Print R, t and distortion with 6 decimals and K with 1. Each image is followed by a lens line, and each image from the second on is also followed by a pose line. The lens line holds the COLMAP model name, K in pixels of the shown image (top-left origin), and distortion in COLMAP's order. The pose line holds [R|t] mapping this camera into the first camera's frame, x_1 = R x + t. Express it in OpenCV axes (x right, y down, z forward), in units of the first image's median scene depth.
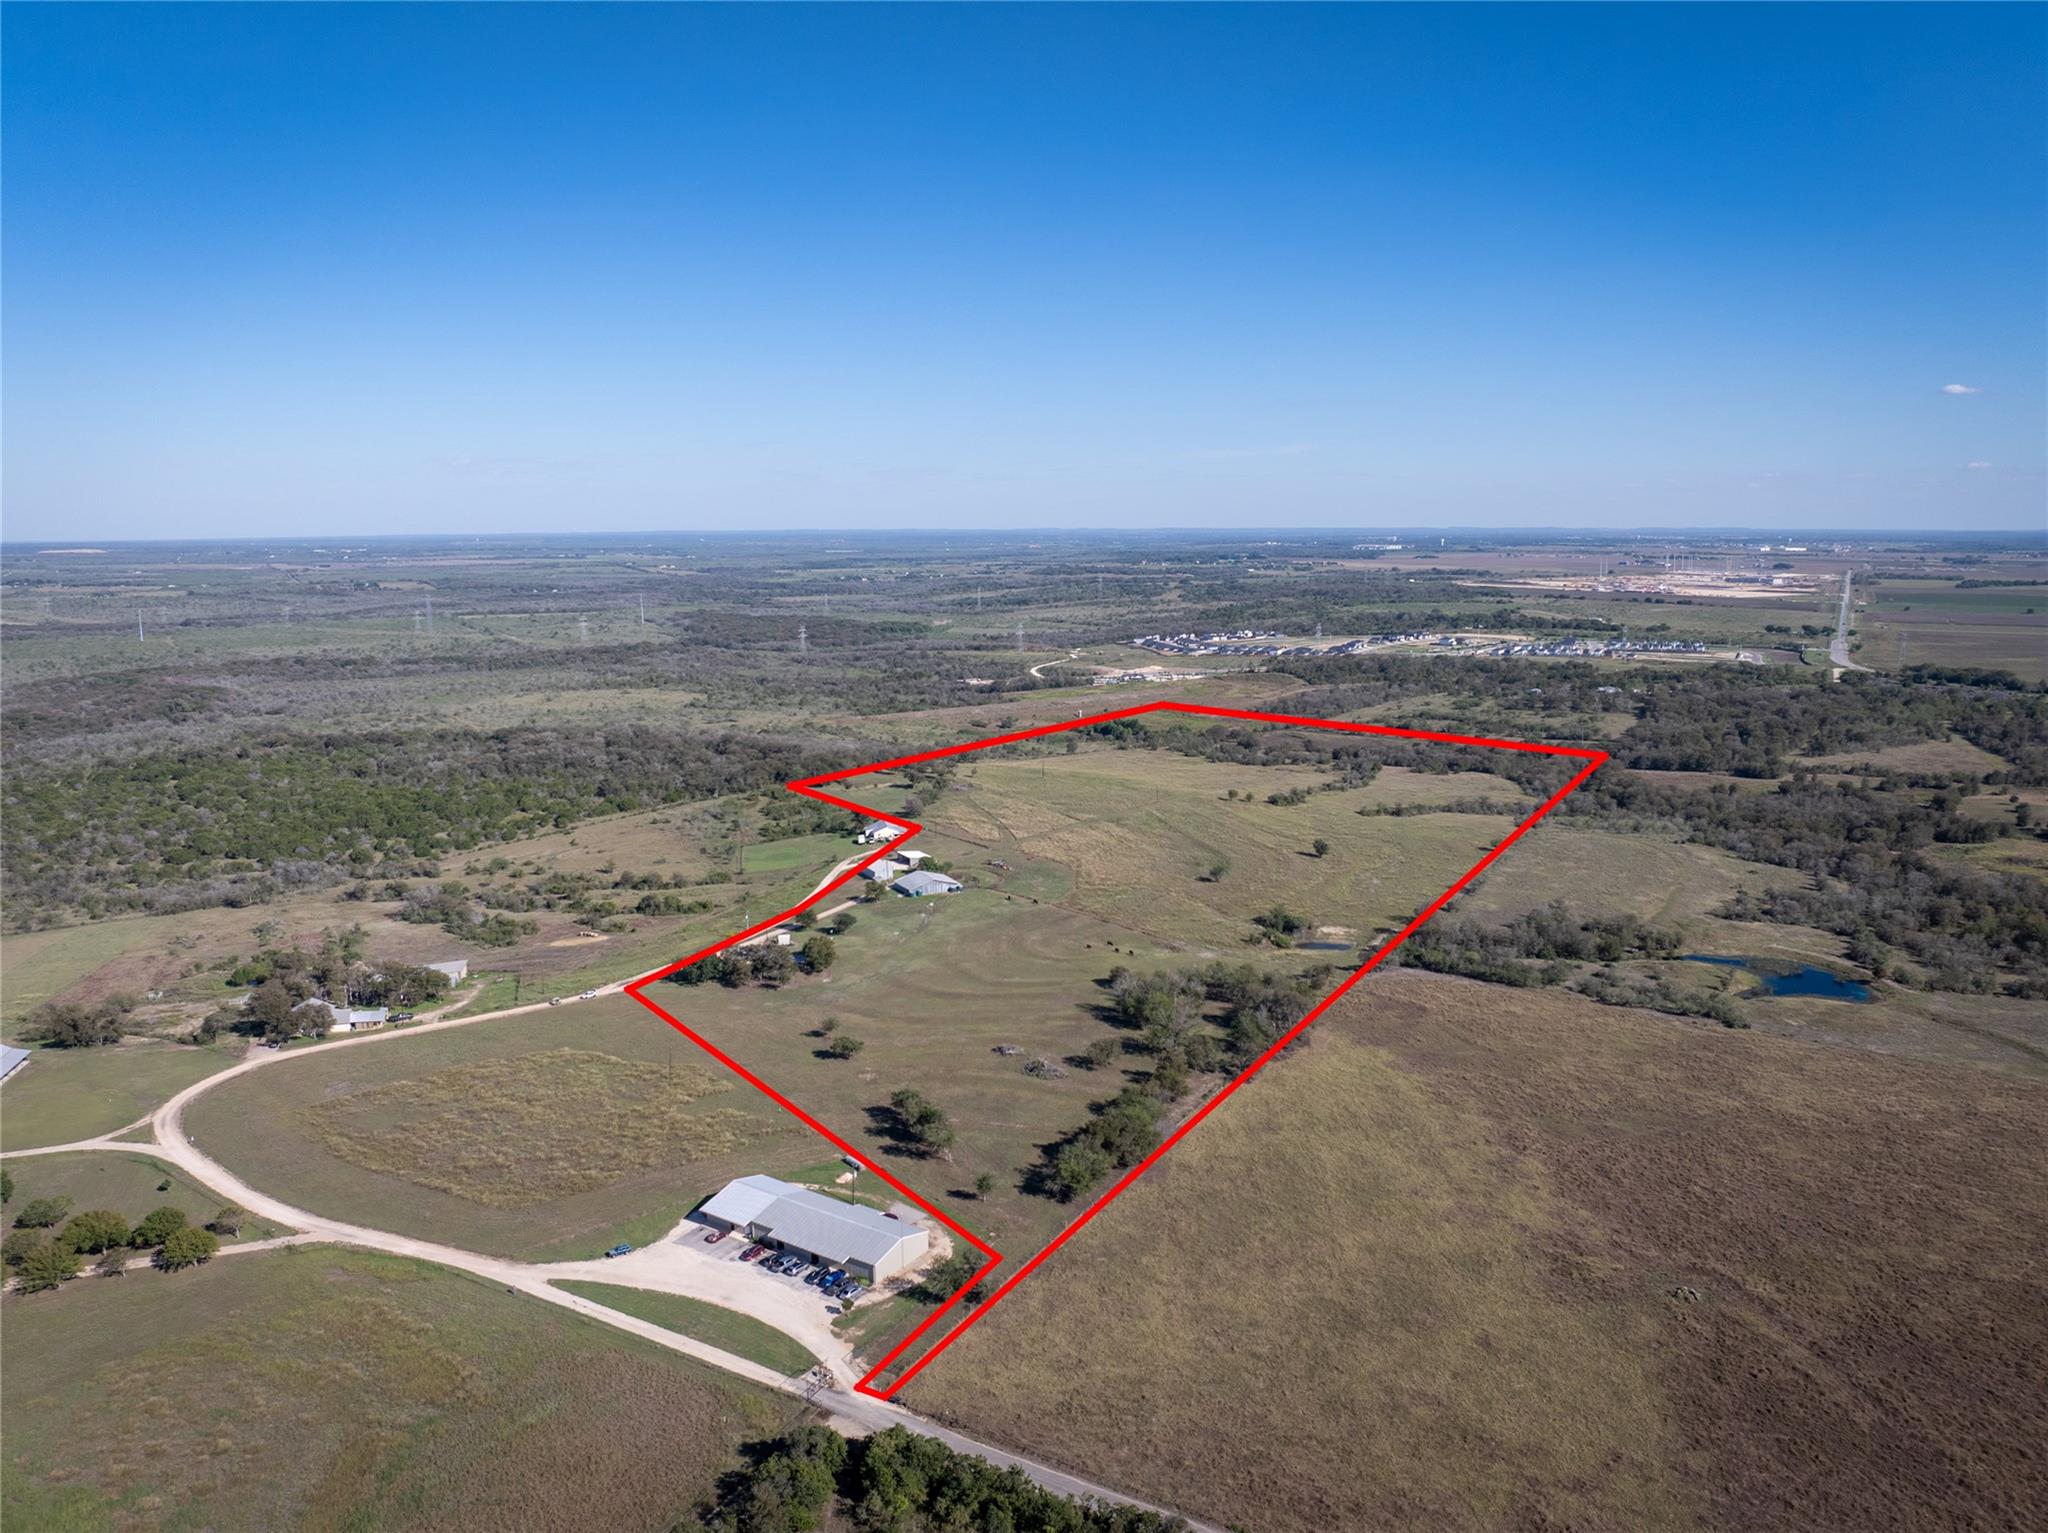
lens RADIAL K [[1415.4, 0, 1016.6], [0, 1415.4, 770.6], [0, 0, 1]] dist [-0.040725, 0.004495]
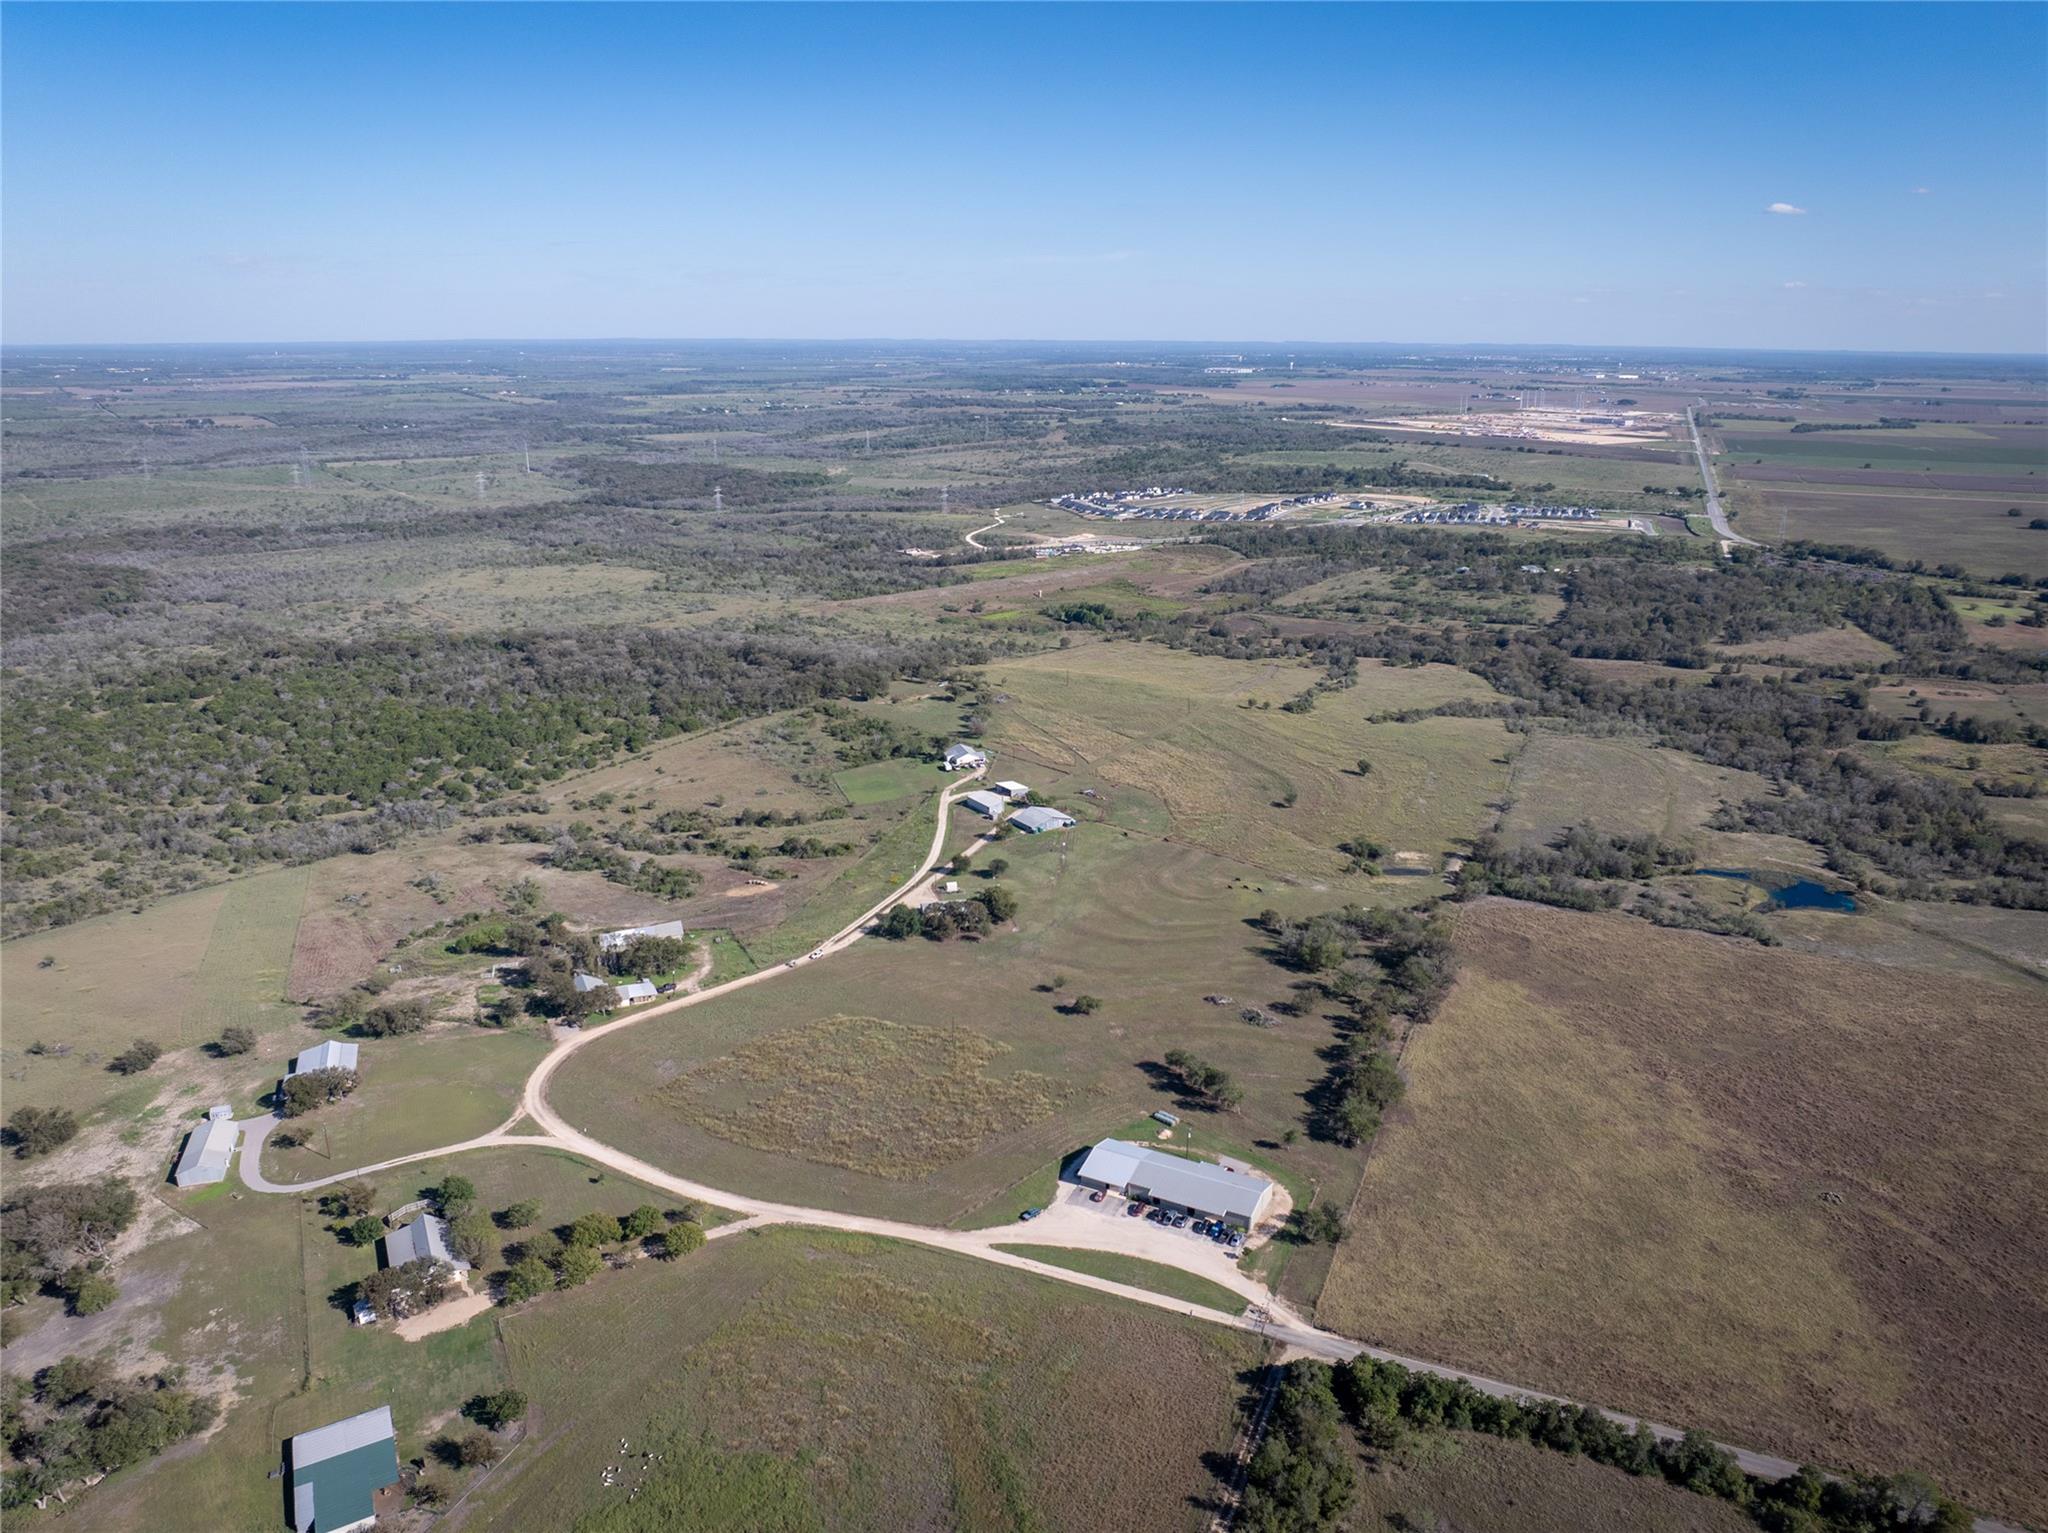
lens RADIAL K [[1415.4, 0, 1032.7], [0, 1415.4, 761.4], [0, 0, 1]] dist [-0.040725, 0.004495]
pose [[0.993393, -0.021446, 0.112742, -0.212901], [0.008342, 0.993279, 0.115446, -0.100446], [-0.114460, -0.113743, 0.986895, -0.088917]]
